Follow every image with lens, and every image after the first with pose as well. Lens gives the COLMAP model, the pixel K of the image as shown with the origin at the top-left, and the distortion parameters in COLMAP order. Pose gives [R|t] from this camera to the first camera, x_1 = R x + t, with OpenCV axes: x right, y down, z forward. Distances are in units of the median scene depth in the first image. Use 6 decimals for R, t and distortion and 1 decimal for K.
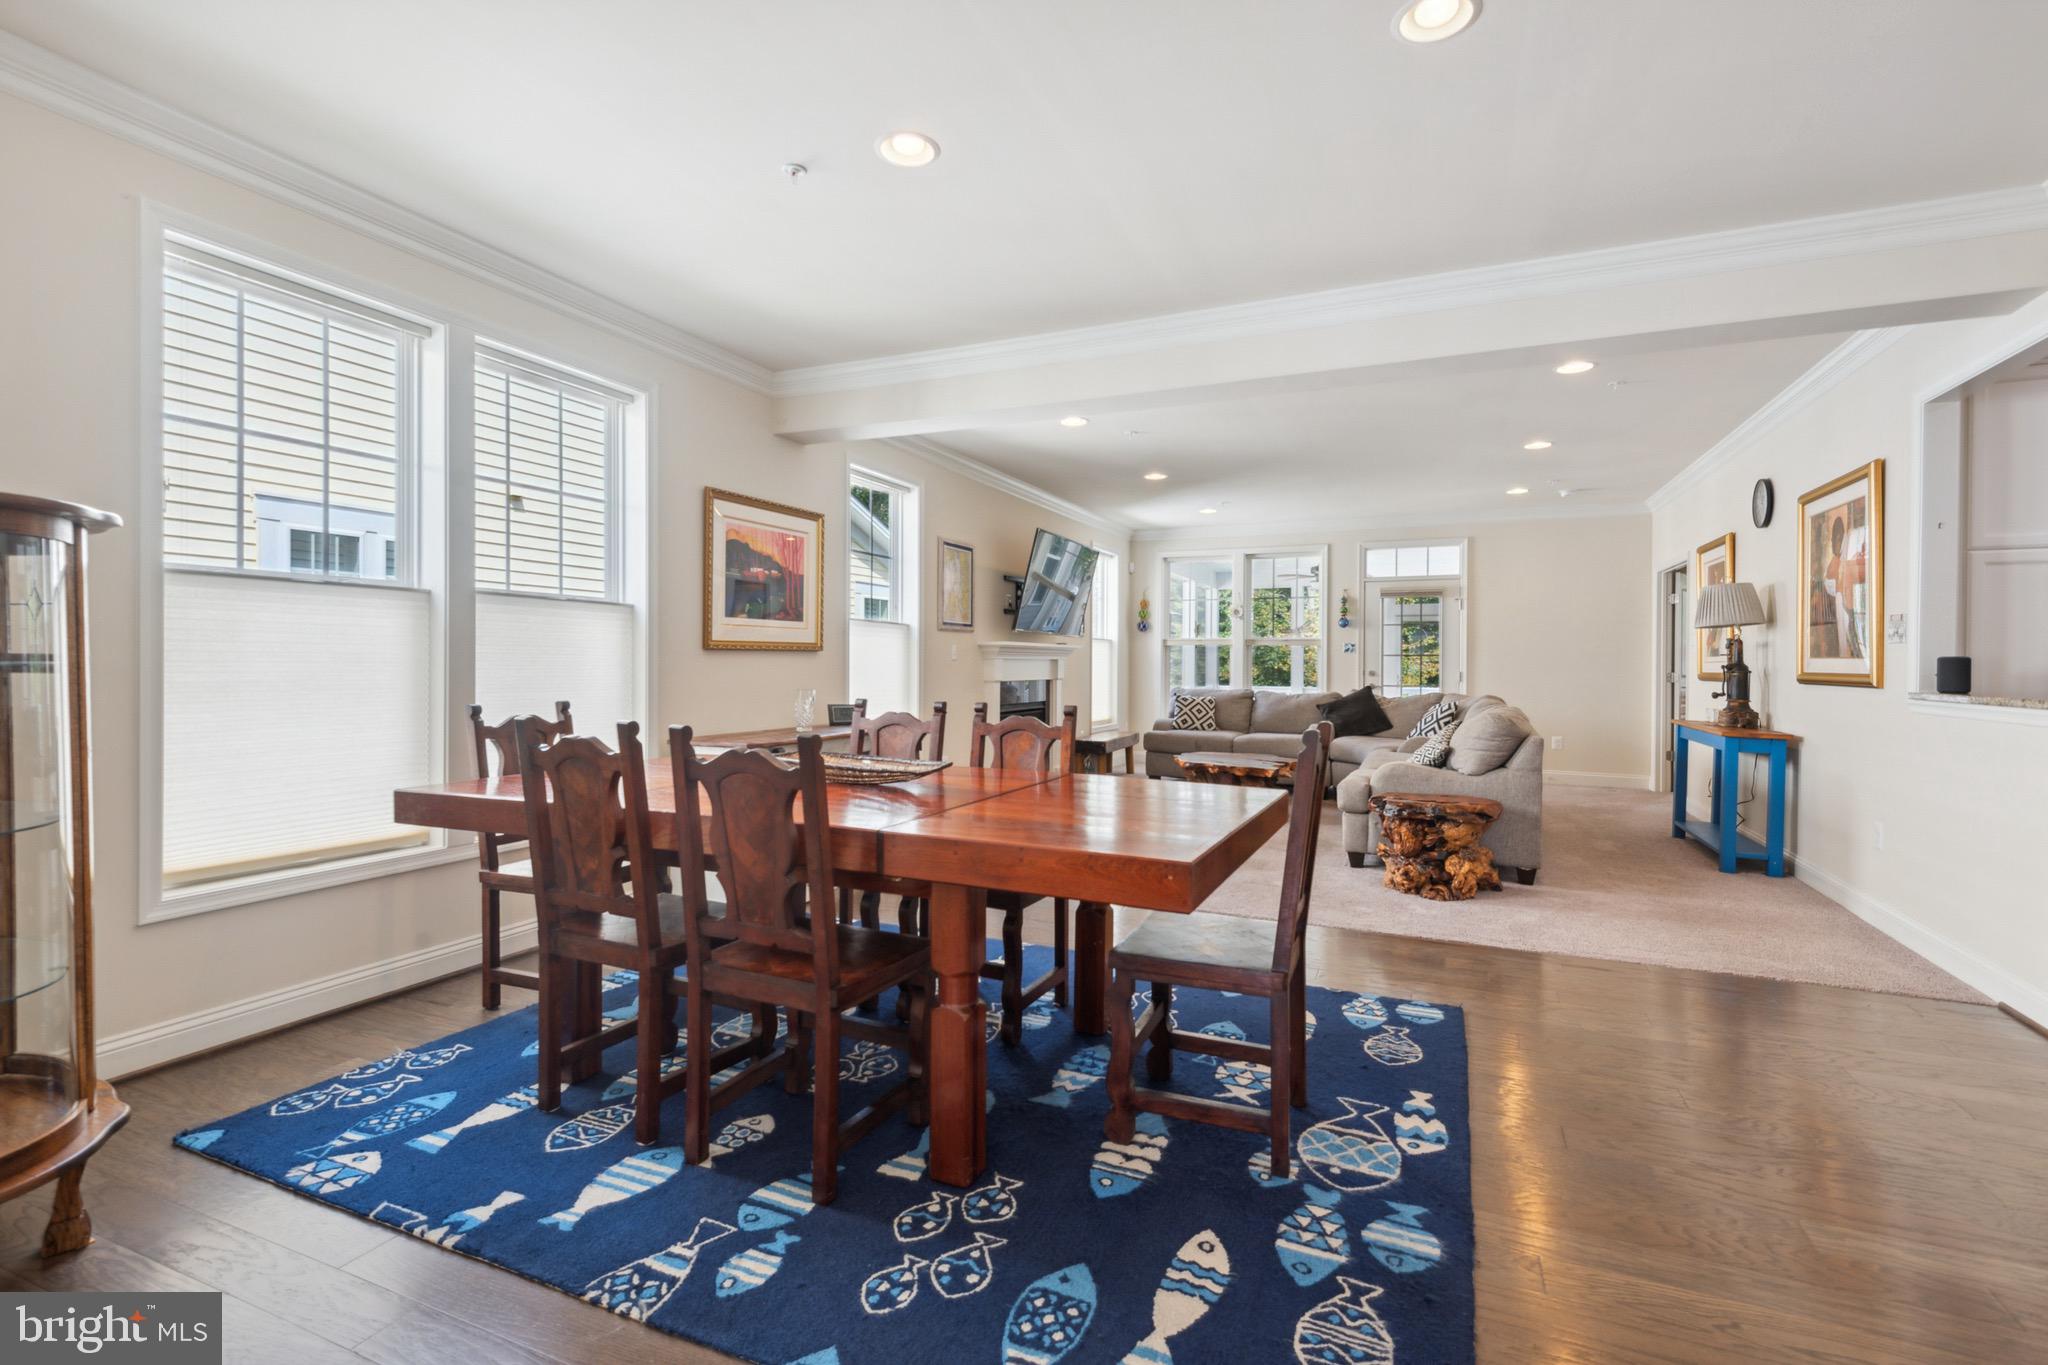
lens RADIAL K [[942.2, 0, 1024.4], [0, 942.2, 667.7], [0, 0, 1]] dist [0.041927, -0.020506]
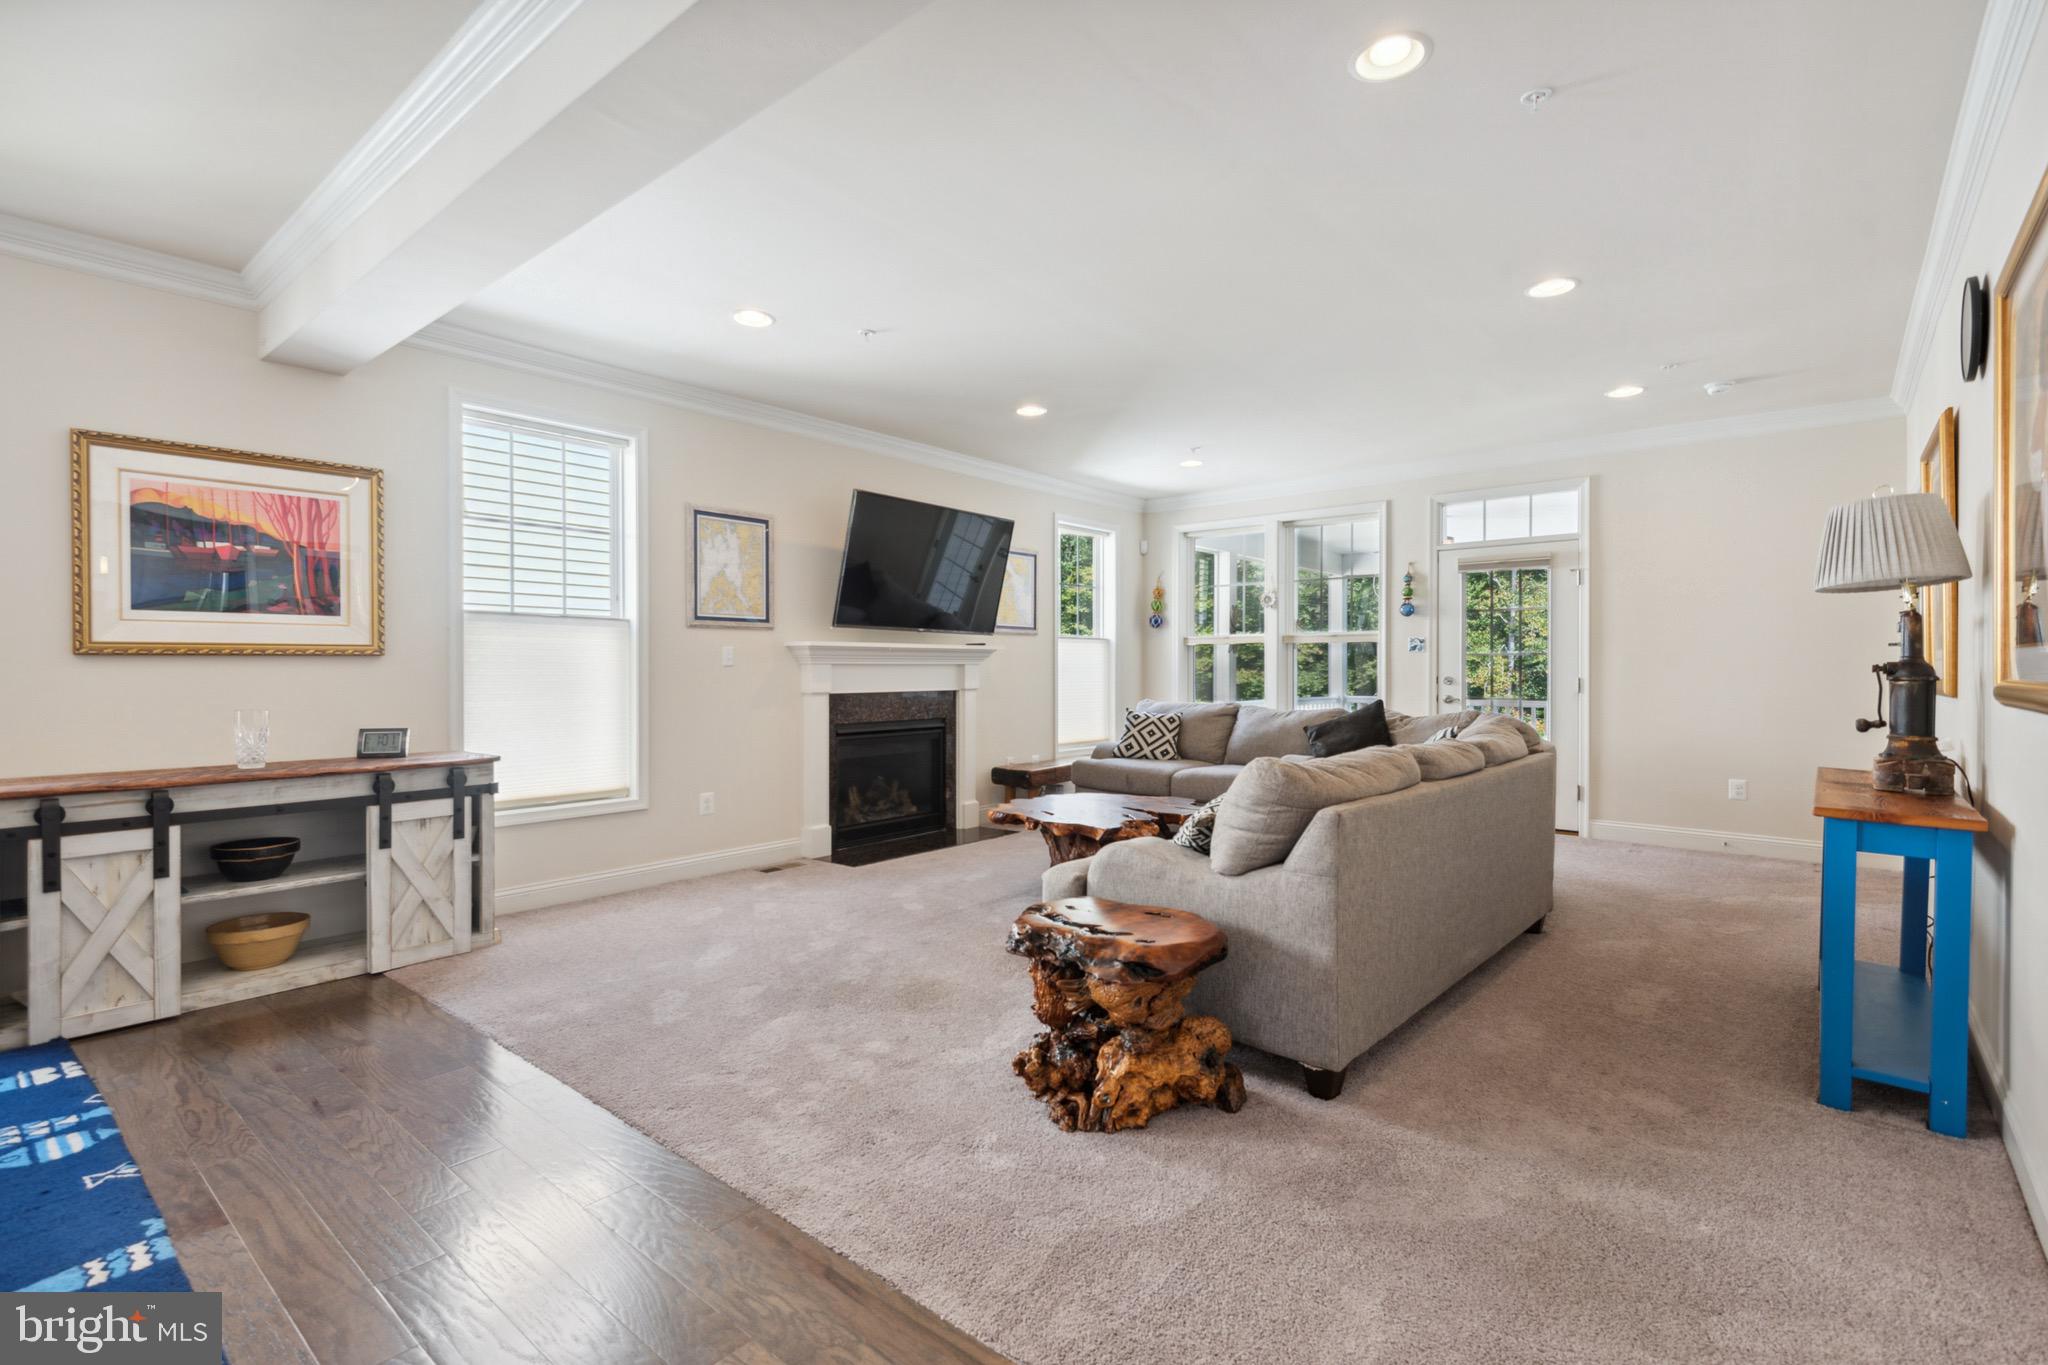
lens RADIAL K [[942.2, 0, 1024.4], [0, 942.2, 667.7], [0, 0, 1]] dist [0.041927, -0.020506]
pose [[0.958613, -0.006939, -0.284627, 0.609255], [0.005153, 0.999962, -0.007023, -0.000493], [0.284665, 0.005266, 0.958613, 0.540650]]
